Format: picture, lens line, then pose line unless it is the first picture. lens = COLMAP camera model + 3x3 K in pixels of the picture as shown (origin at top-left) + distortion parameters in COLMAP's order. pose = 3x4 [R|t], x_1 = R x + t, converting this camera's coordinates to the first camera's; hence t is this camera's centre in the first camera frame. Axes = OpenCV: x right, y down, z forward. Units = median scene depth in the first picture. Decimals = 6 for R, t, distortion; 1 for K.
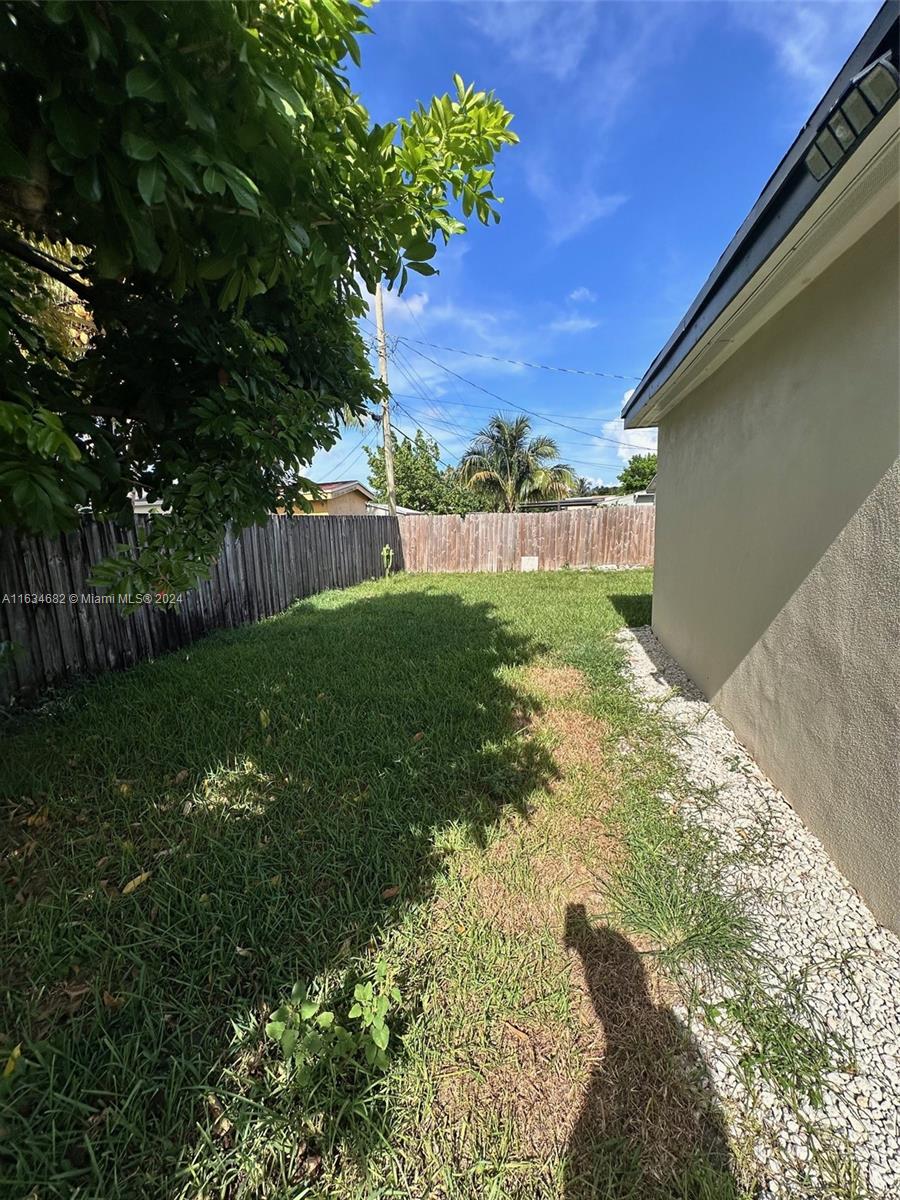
lens RADIAL K [[476.2, 0, 452.3], [0, 476.2, 601.8], [0, 0, 1]] dist [-0.001009, 0.000185]
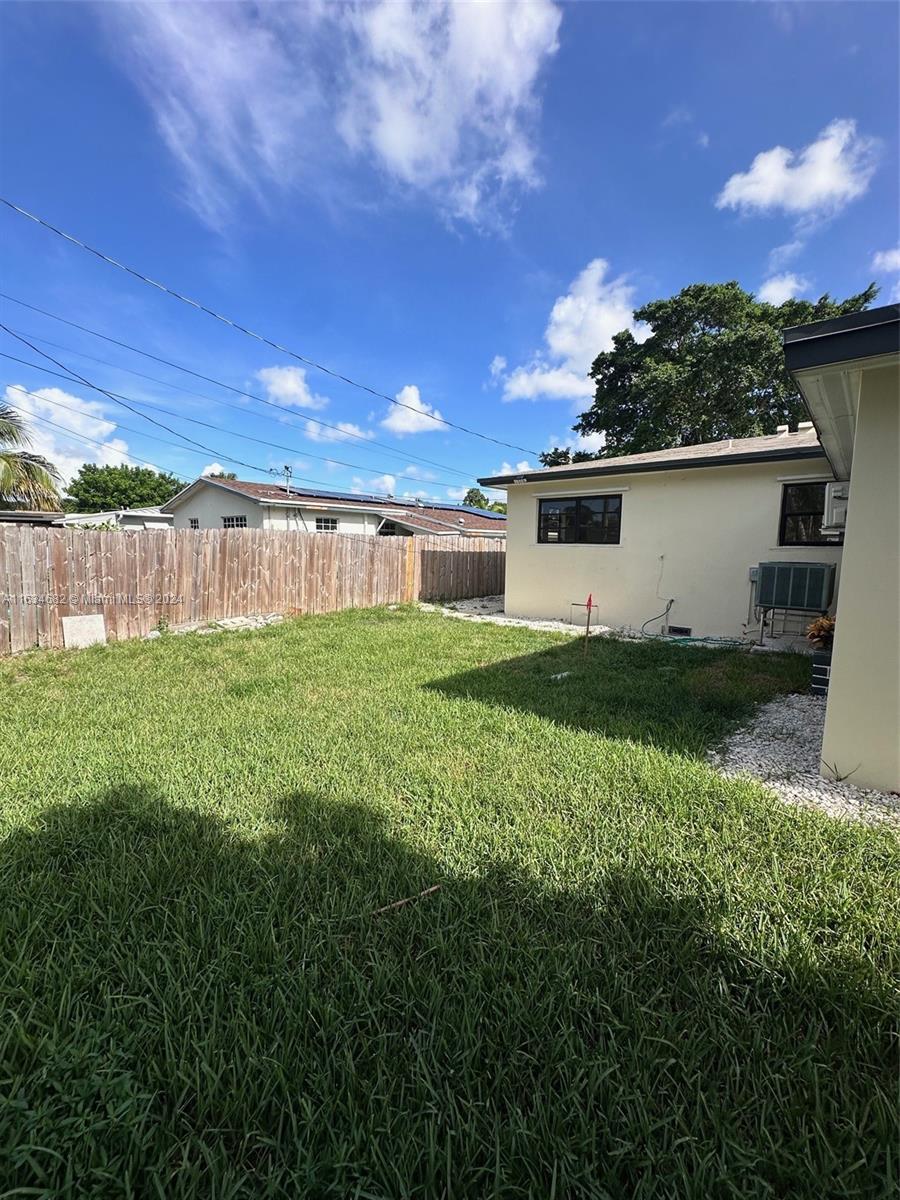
lens RADIAL K [[476.2, 0, 449.5], [0, 476.2, 596.3], [0, 0, 1]] dist [-0.001009, 0.000185]
pose [[0.472225, -0.055597, 0.879723, -0.095615], [0.118302, 0.992977, -0.000749, -0.071049], [-0.873503, 0.104427, 0.475486, 0.434614]]
